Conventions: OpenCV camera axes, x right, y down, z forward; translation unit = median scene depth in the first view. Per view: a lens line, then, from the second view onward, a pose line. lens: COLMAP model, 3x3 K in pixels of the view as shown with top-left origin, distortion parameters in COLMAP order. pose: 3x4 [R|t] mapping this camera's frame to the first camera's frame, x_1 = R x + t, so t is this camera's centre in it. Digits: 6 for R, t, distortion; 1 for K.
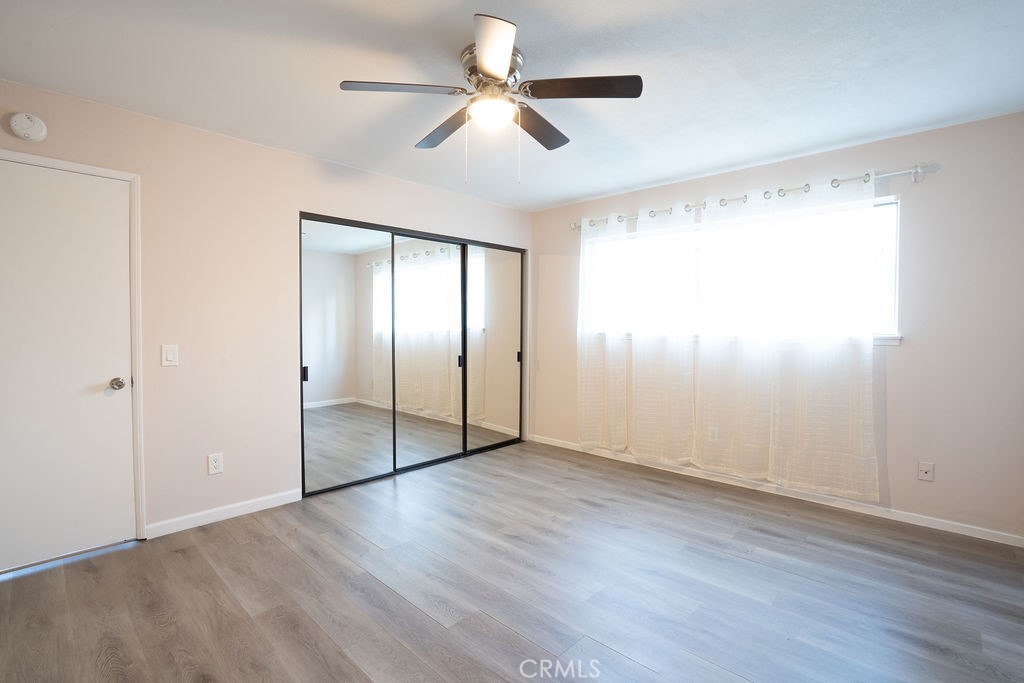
lens RADIAL K [[480.8, 0, 519.5], [0, 480.8, 340.1], [0, 0, 1]] dist [-0.060150, 0.022991]
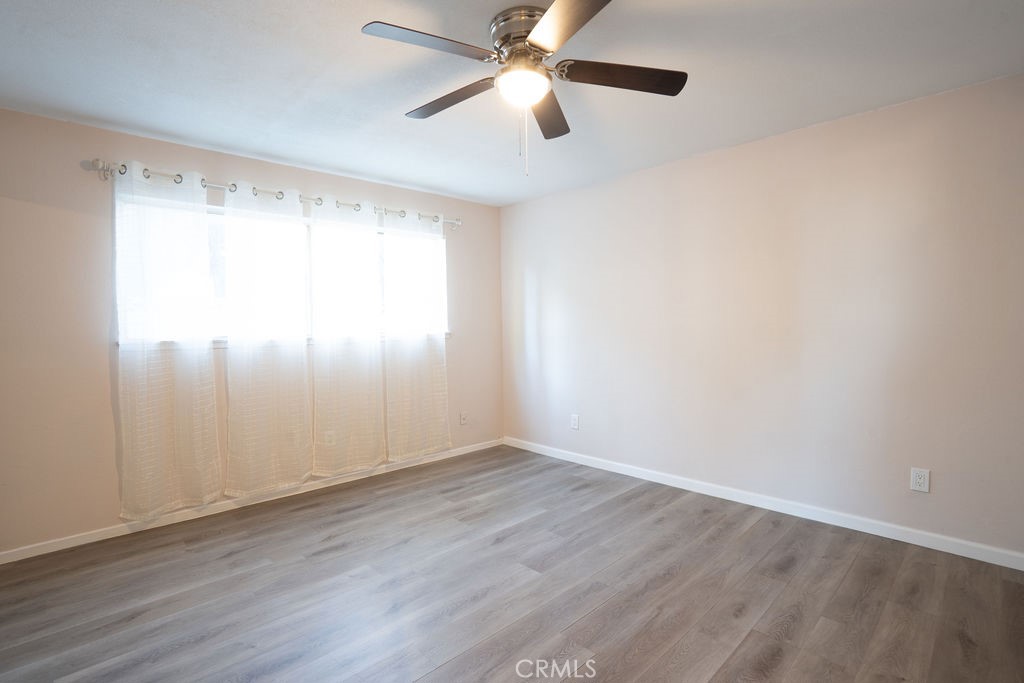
lens RADIAL K [[480.8, 0, 519.5], [0, 480.8, 340.1], [0, 0, 1]] dist [-0.060150, 0.022991]
pose [[0.046080, -0.036634, 0.998266, -0.587137], [0.047278, 0.998287, 0.034452, -0.020699], [-0.997818, 0.045609, 0.047733, 0.601242]]
